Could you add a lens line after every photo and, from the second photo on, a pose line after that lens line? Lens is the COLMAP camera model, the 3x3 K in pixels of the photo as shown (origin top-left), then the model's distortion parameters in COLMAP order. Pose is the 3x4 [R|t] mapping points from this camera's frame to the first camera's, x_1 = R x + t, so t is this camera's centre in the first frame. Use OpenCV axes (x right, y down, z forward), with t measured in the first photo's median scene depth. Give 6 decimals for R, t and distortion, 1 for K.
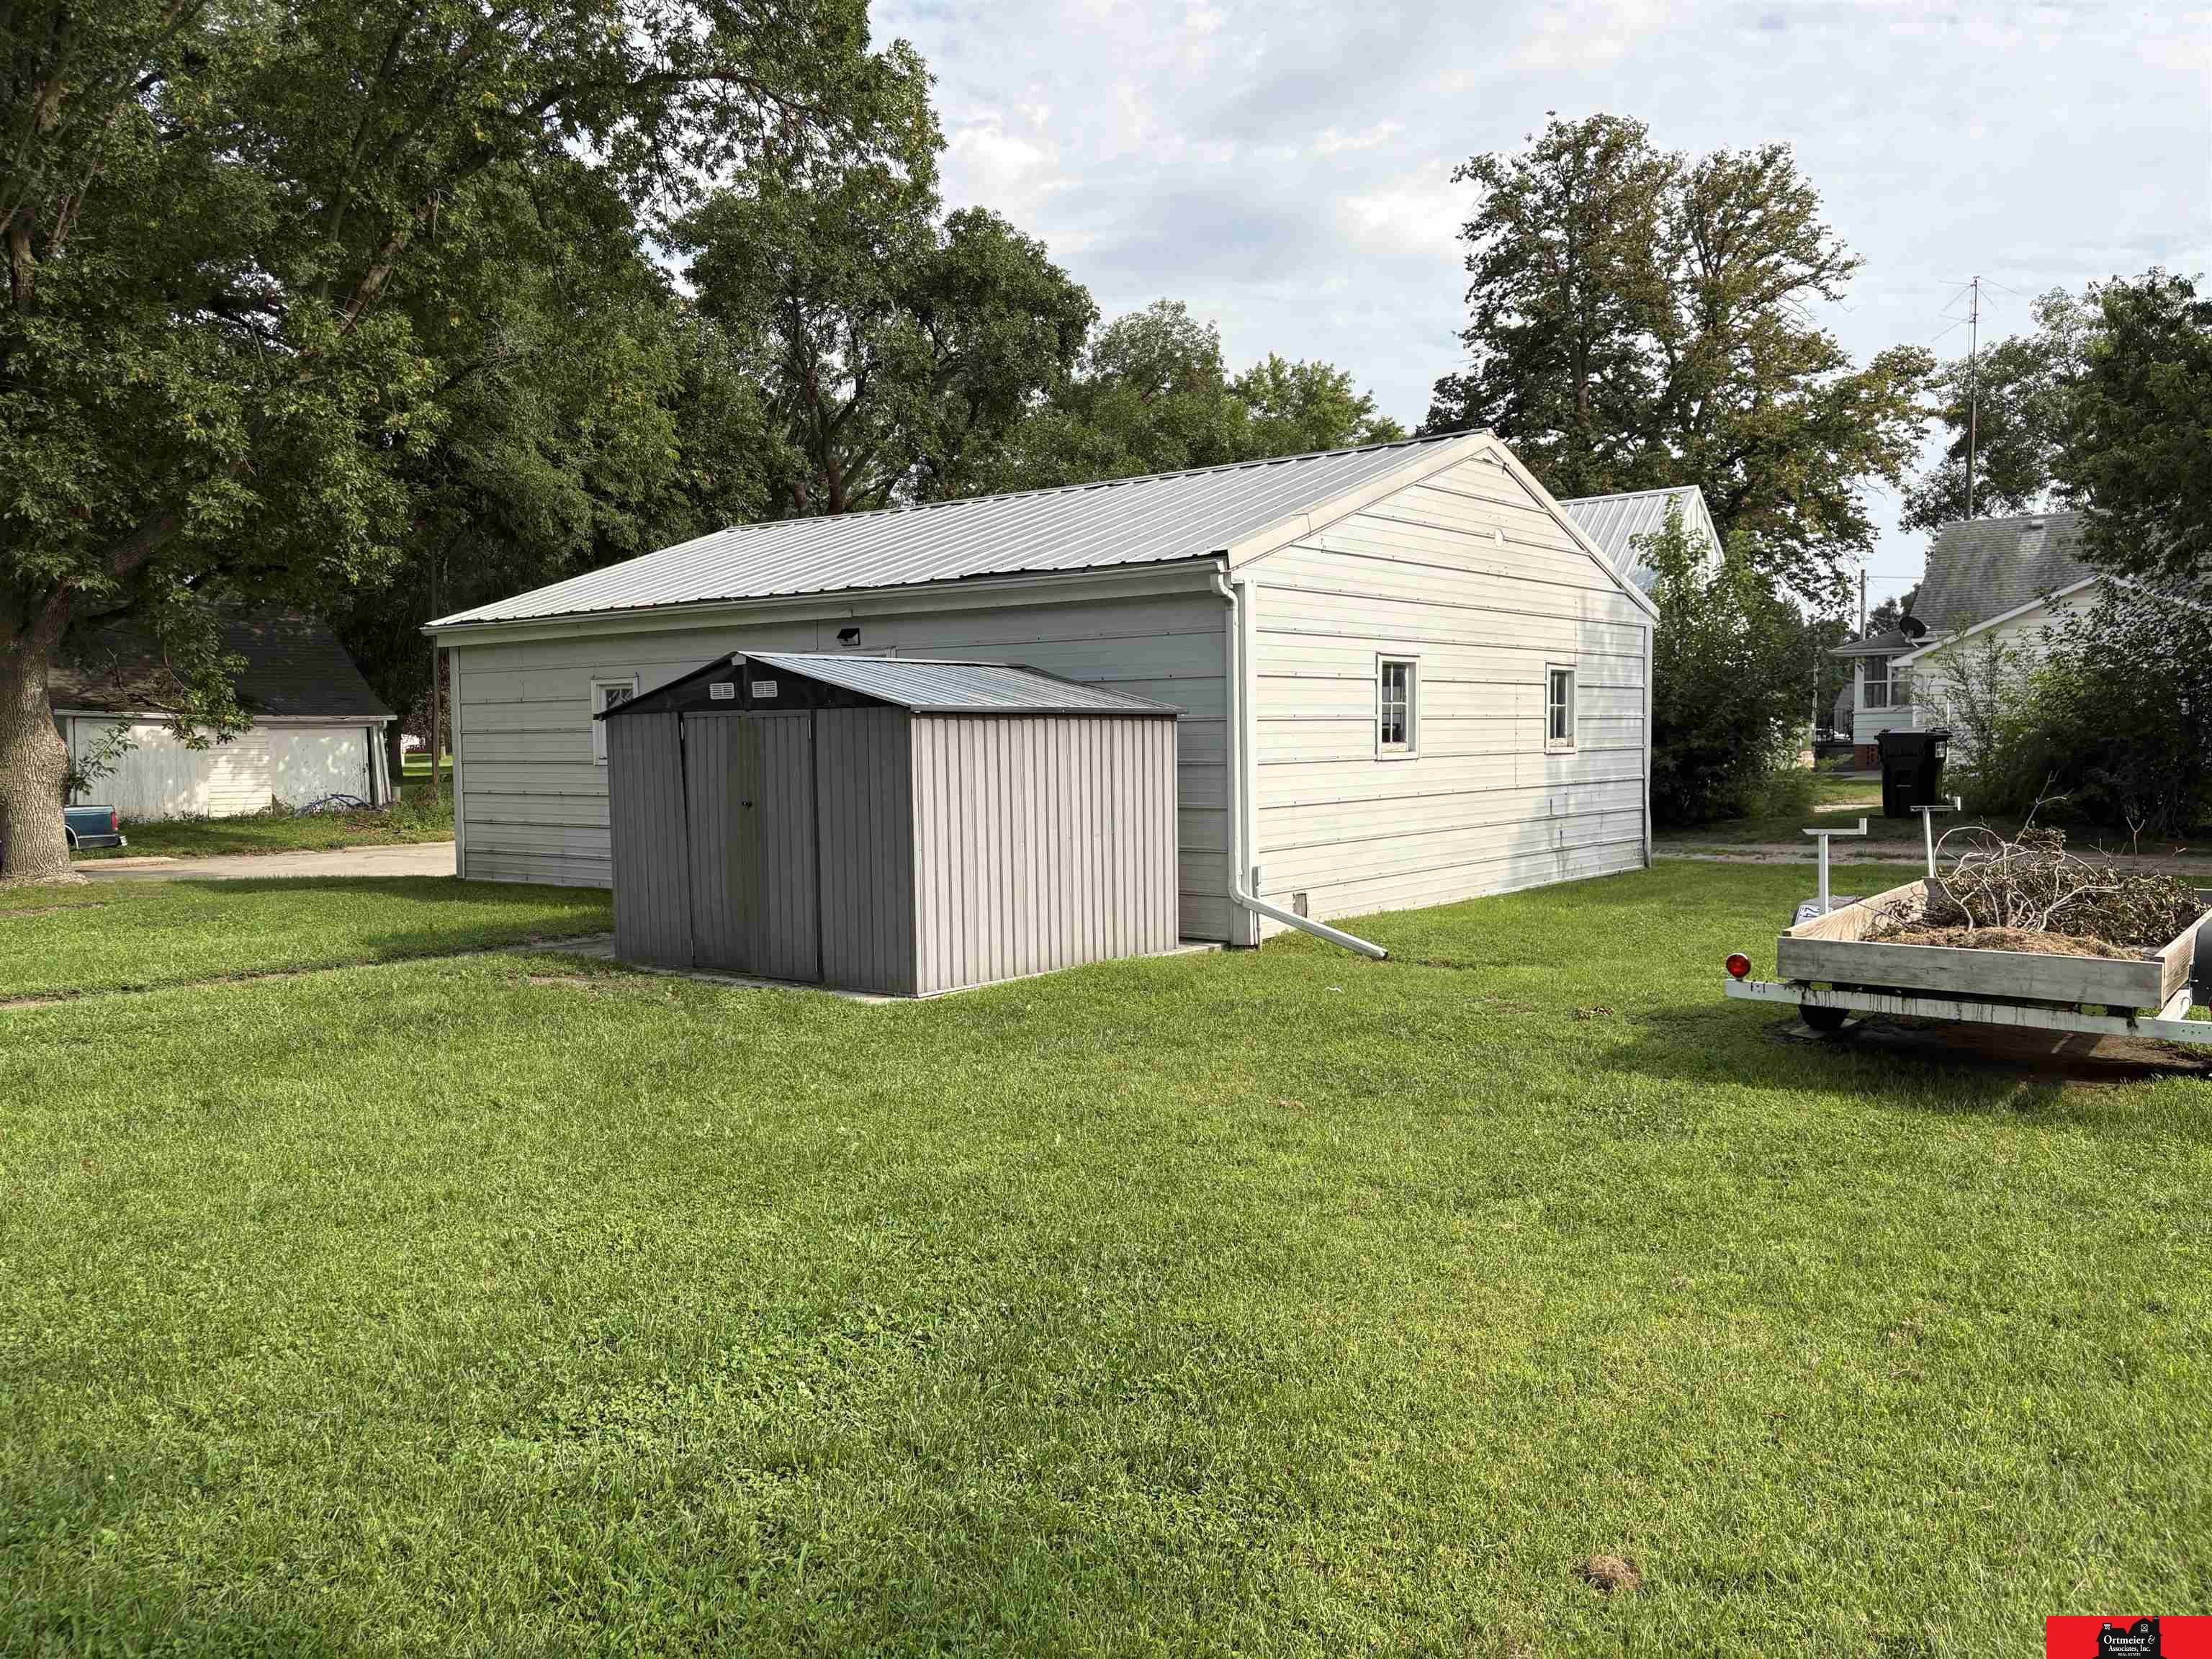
lens RADIAL K [[1674.6, 0, 1106.0], [0, 1674.6, 829.5], [0, 0, 1]] dist [0.003065, 0.000363]
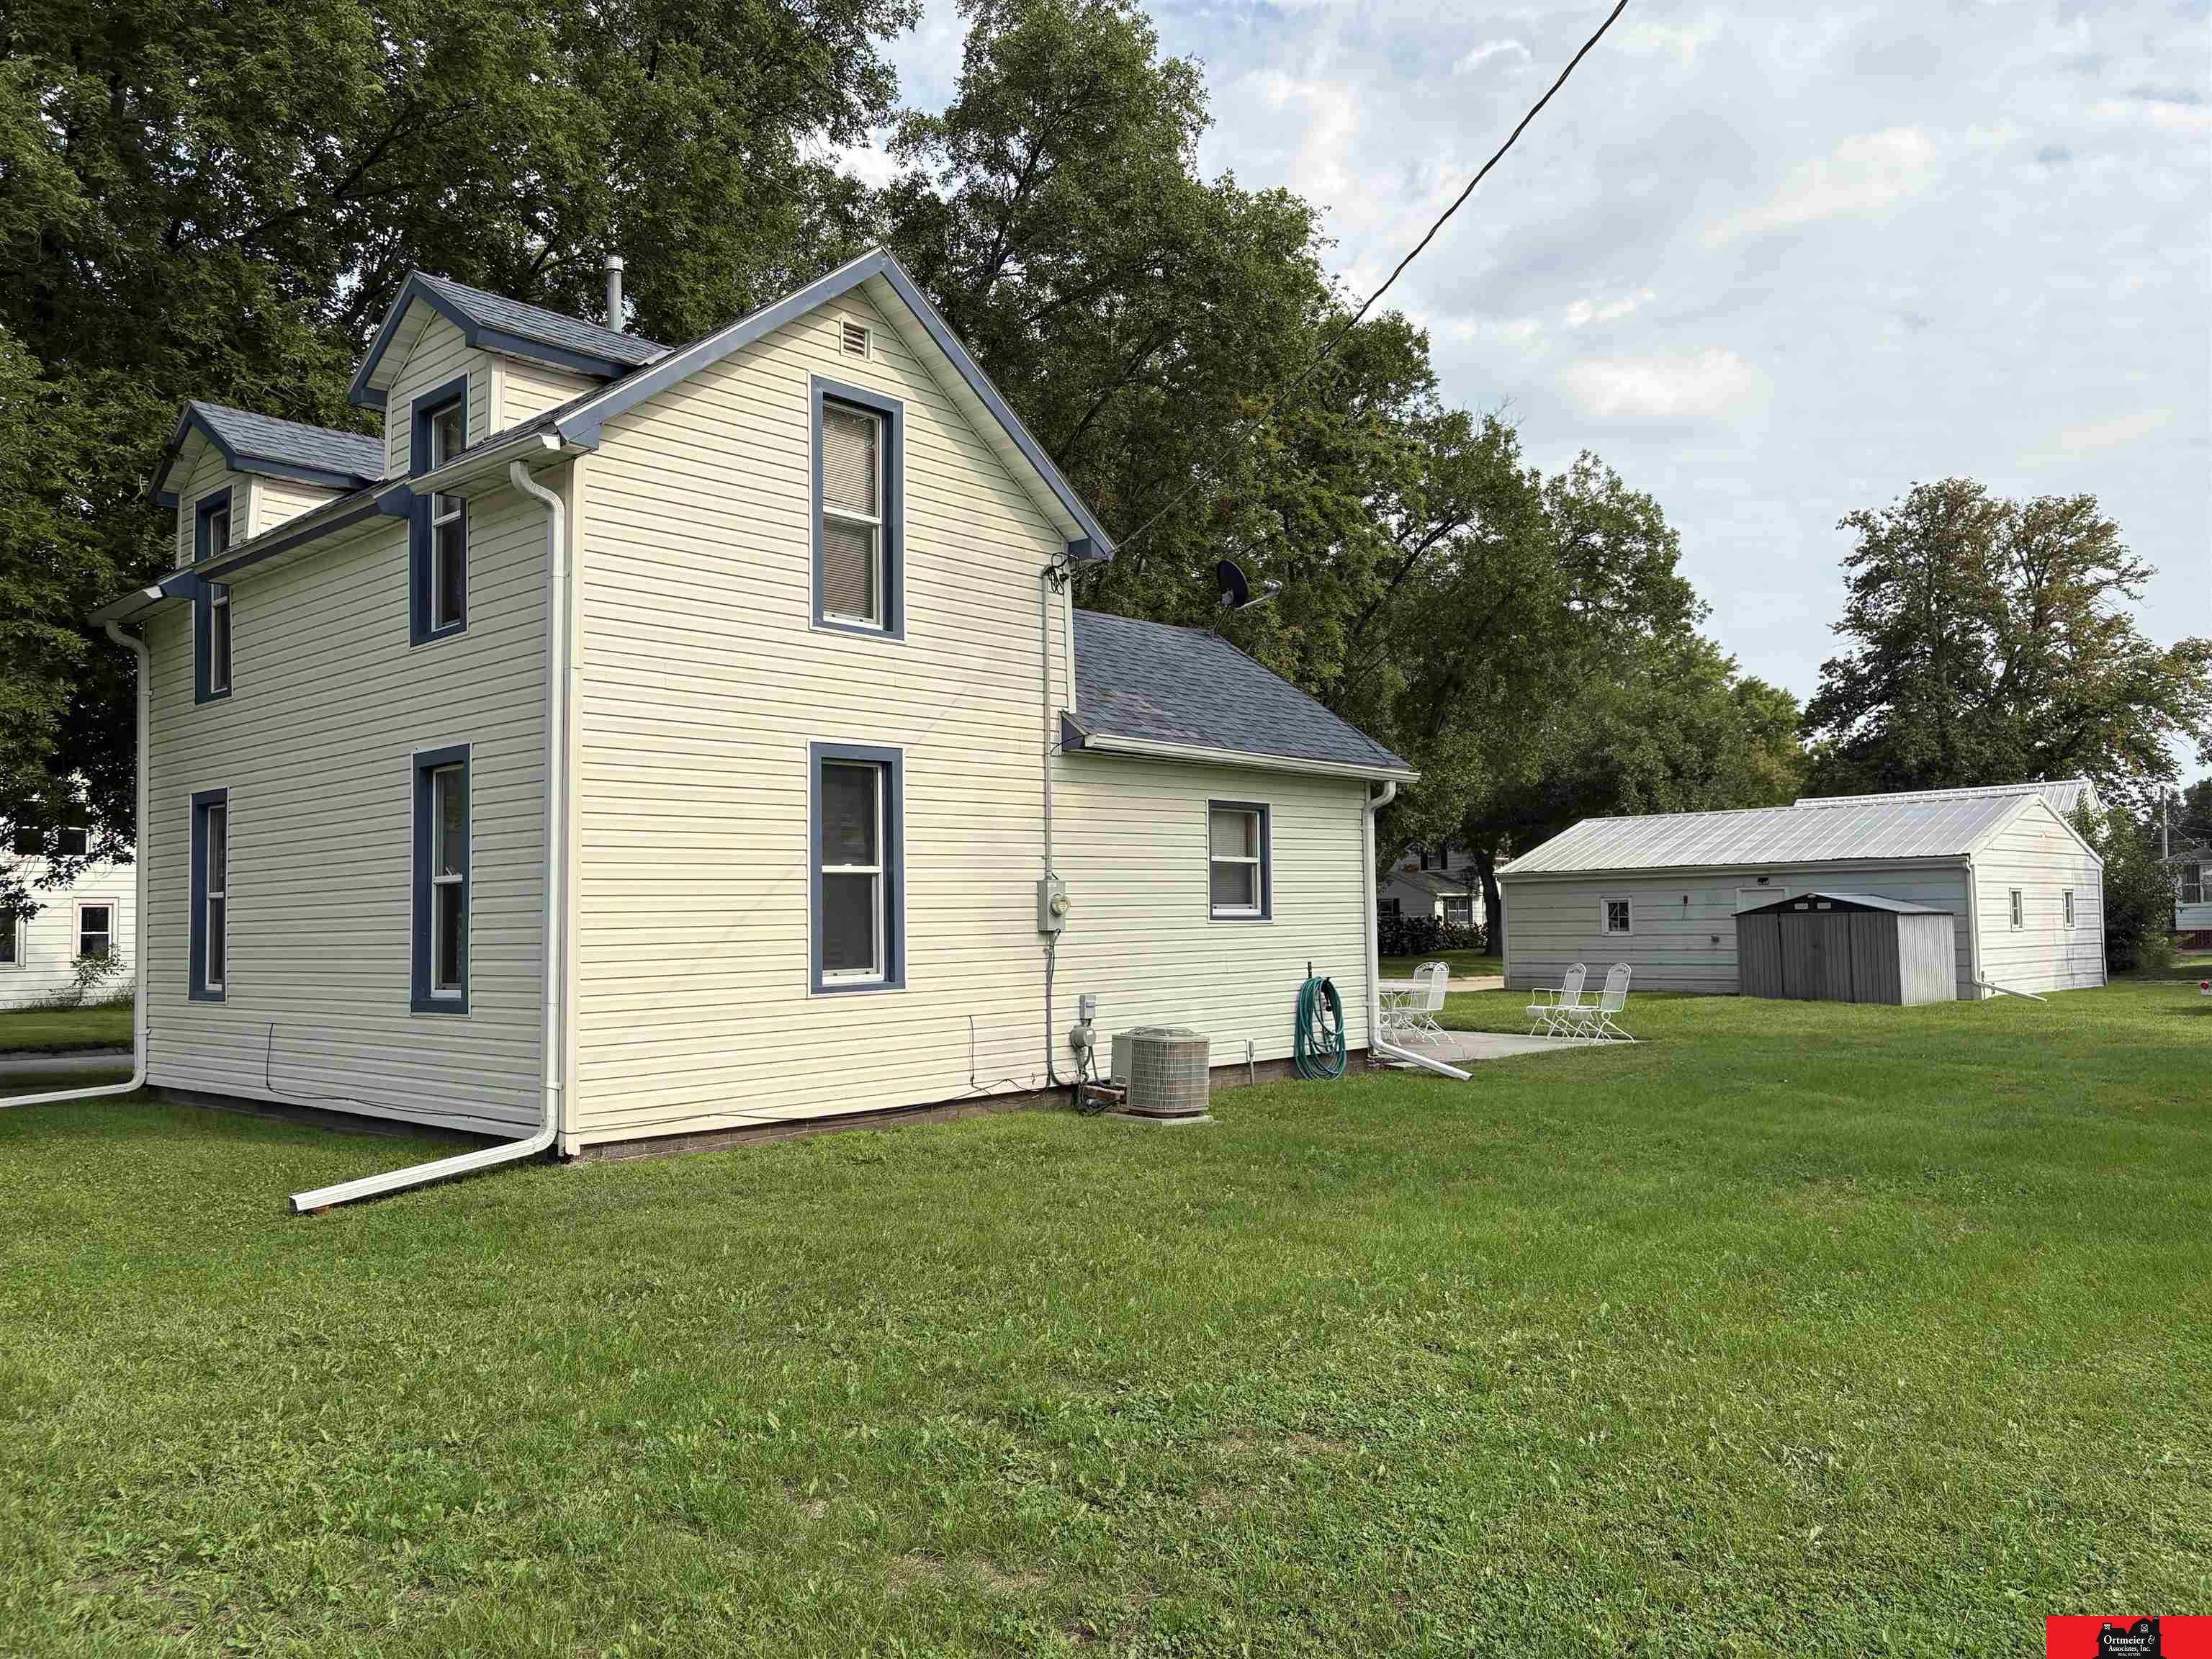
lens RADIAL K [[1668.0, 0, 1106.0], [0, 1668.0, 829.5], [0, 0, 1]] dist [0.104142, -0.141830]
pose [[0.992424, -0.011041, -0.122360, -0.233936], [-0.003084, 0.993401, -0.114652, 0.027447], [0.122819, 0.114160, 0.985841, -0.451057]]
